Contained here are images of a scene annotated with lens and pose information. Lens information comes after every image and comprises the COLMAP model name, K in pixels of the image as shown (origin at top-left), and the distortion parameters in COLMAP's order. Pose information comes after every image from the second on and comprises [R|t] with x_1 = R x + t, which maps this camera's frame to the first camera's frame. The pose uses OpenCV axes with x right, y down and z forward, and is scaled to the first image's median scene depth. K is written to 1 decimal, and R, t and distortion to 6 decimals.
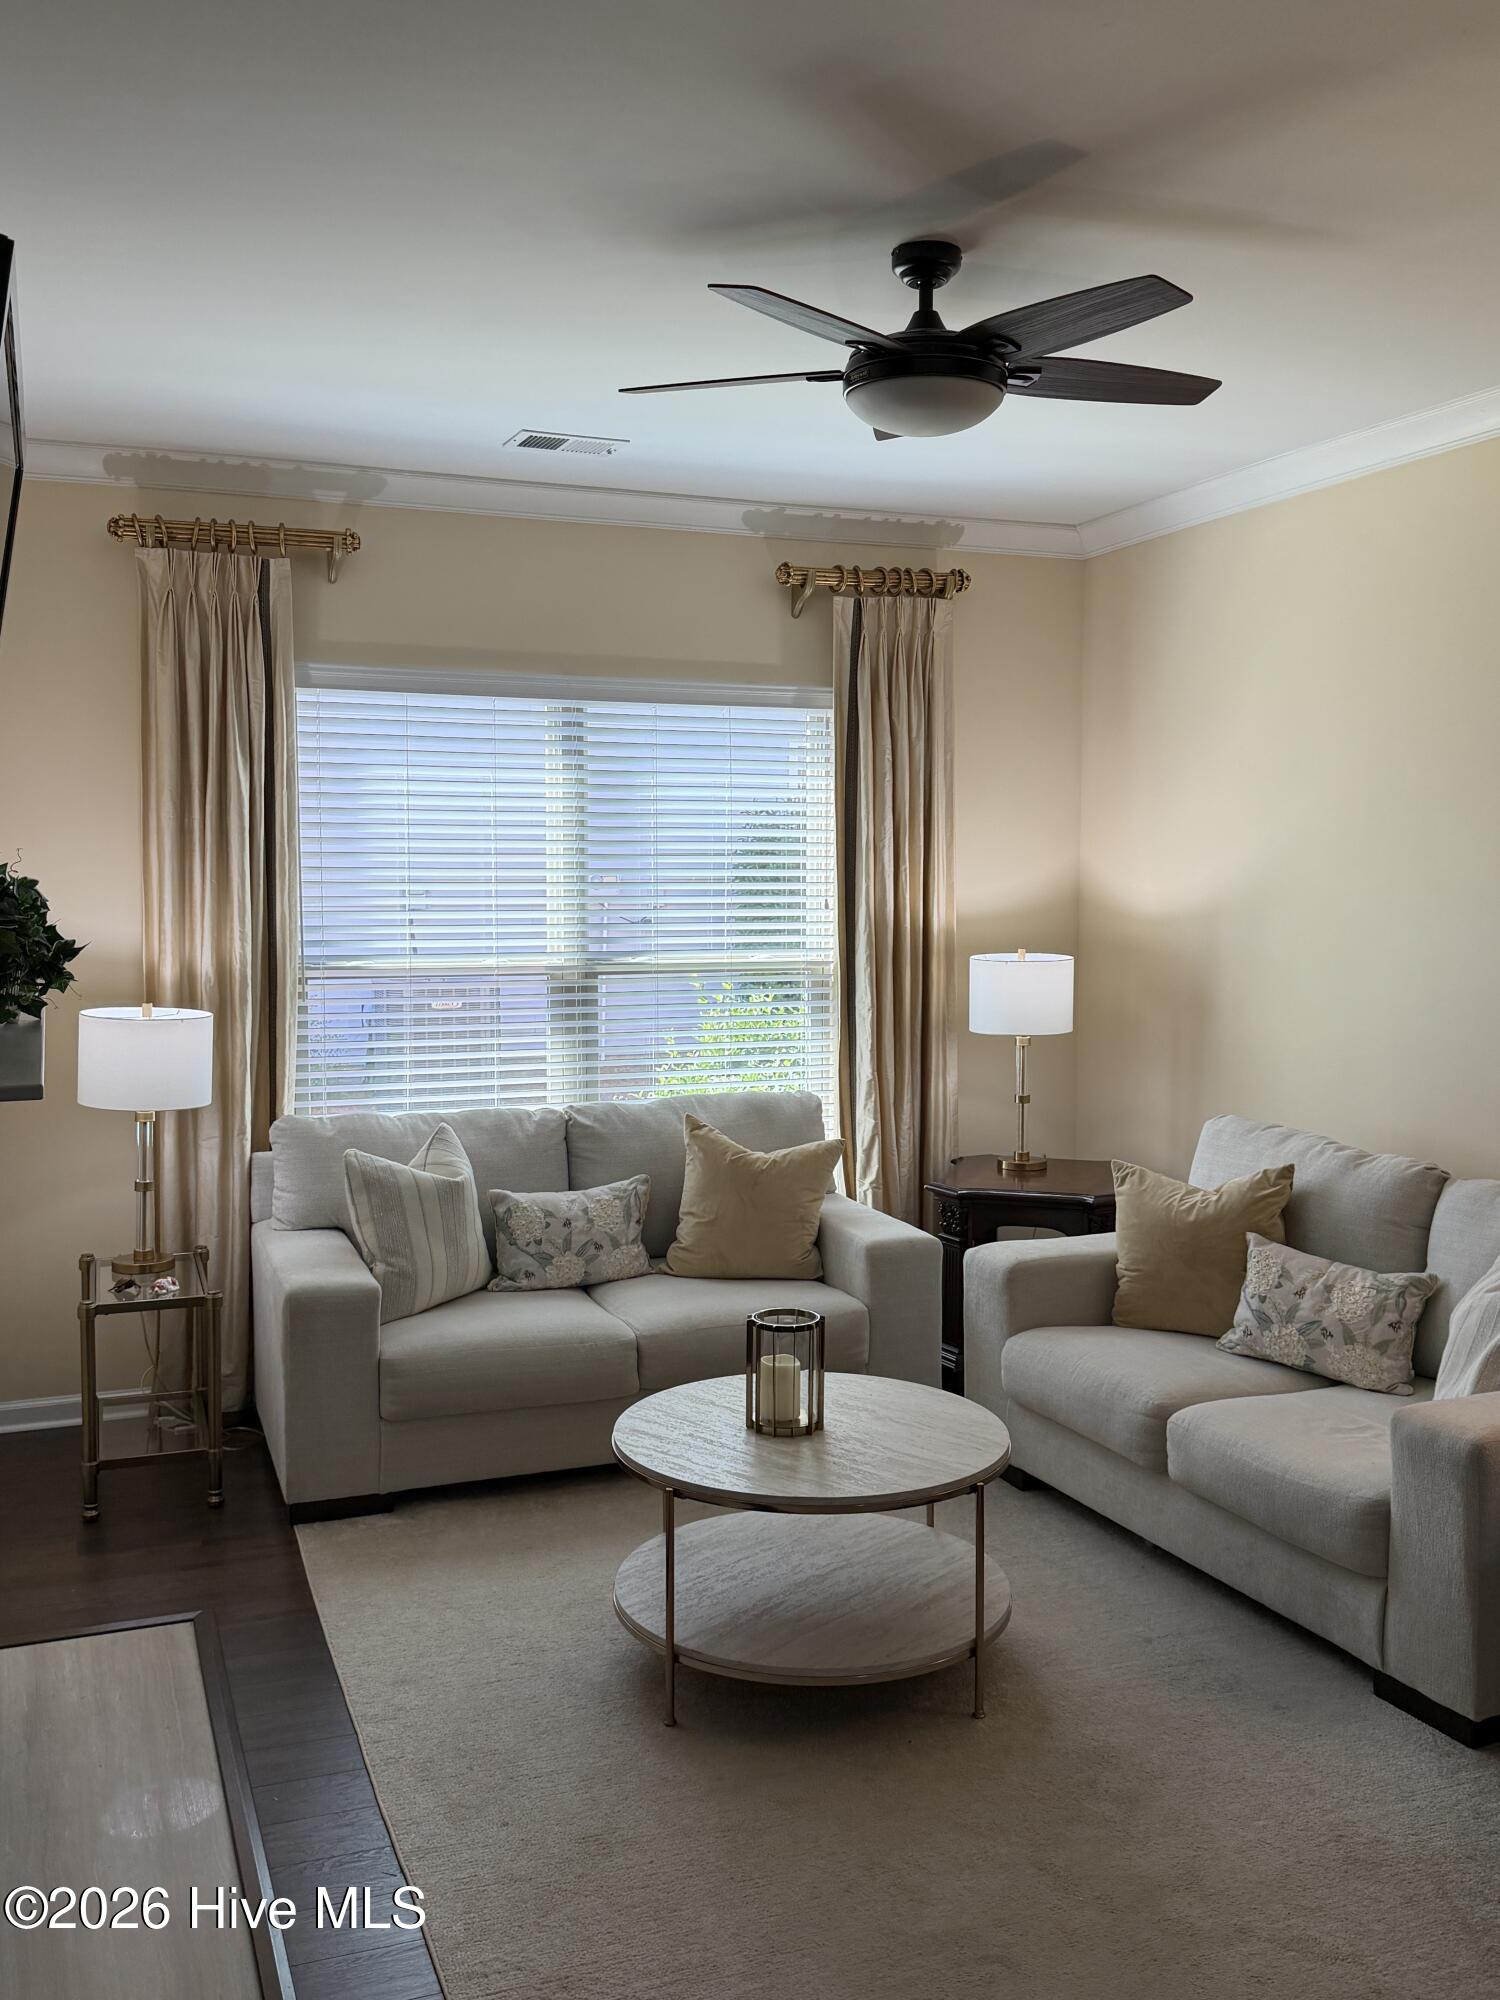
lens RADIAL K [[1718.7, 0, 753.6], [0, 1718.7, 993.5], [0, 0, 1]] dist [0.001732, -0.092728]
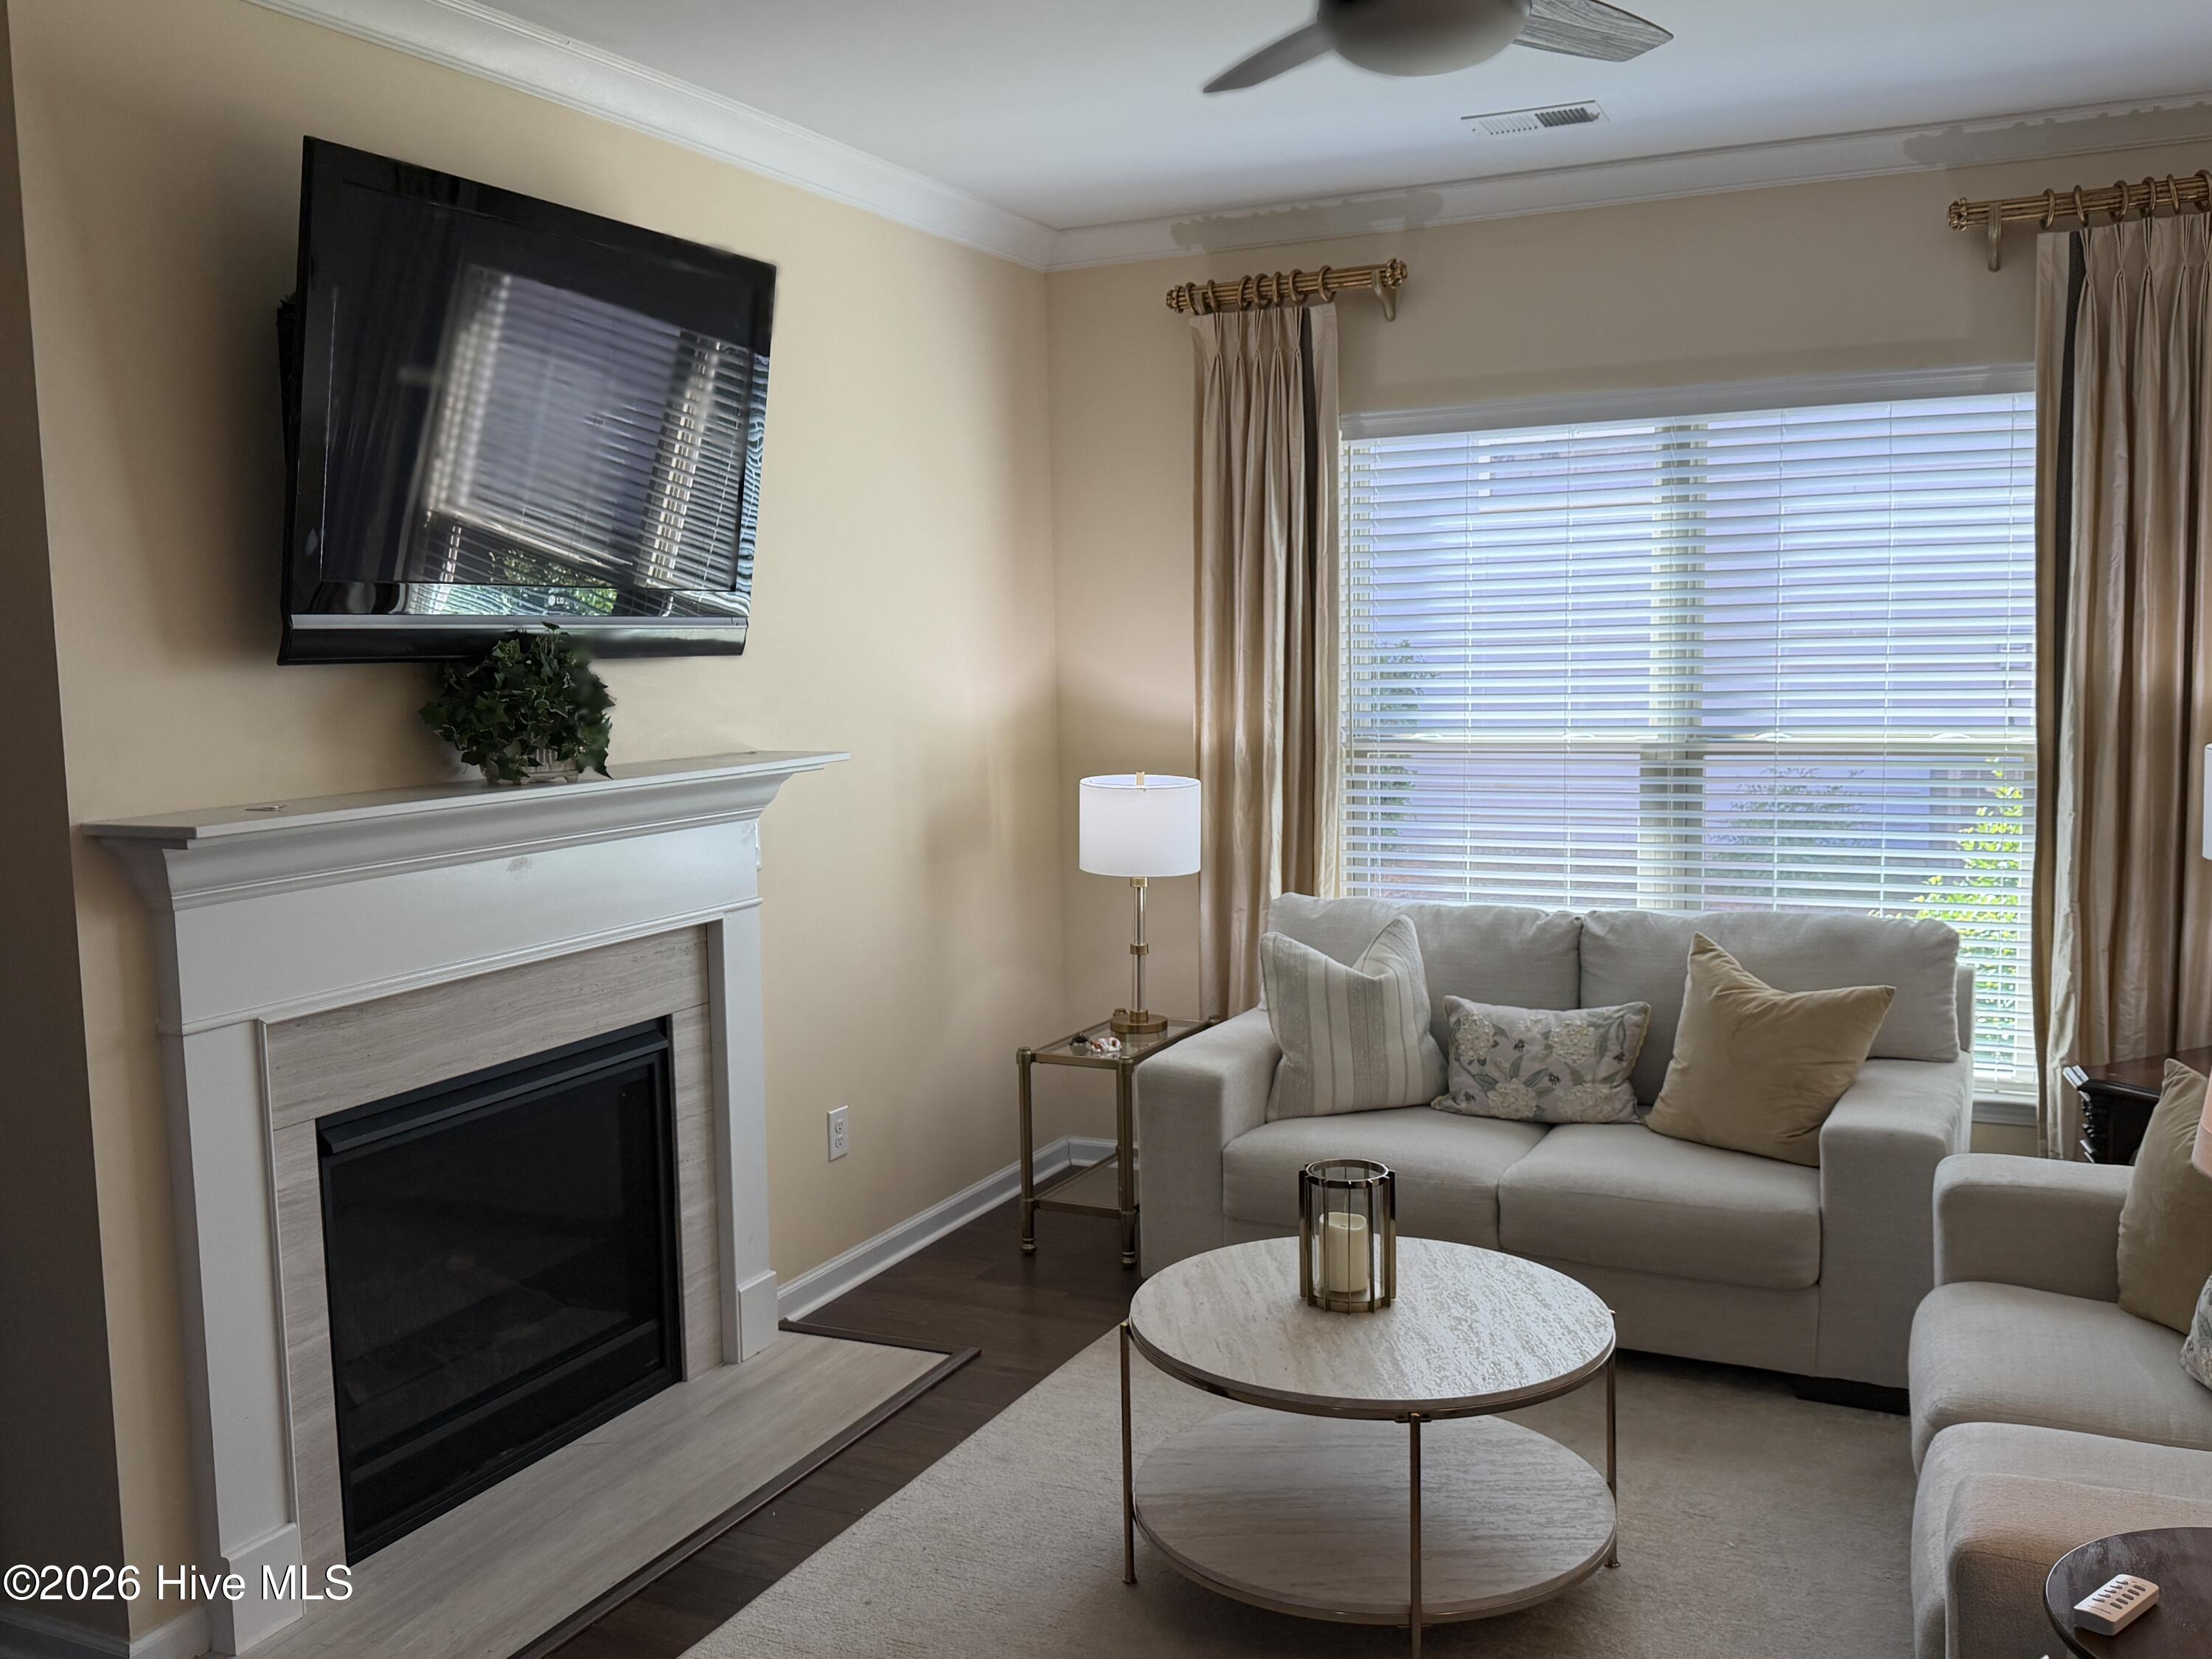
lens RADIAL K [[1900.9, 0, 1098.9], [0, 1900.9, 833.1], [0, 0, 1]] dist [0.001732, -0.092728]
pose [[0.662724, 0.058668, -0.746562, 0.442608], [-0.025455, 0.998115, 0.055840, -0.018932], [0.748431, -0.018002, 0.662969, 0.213398]]
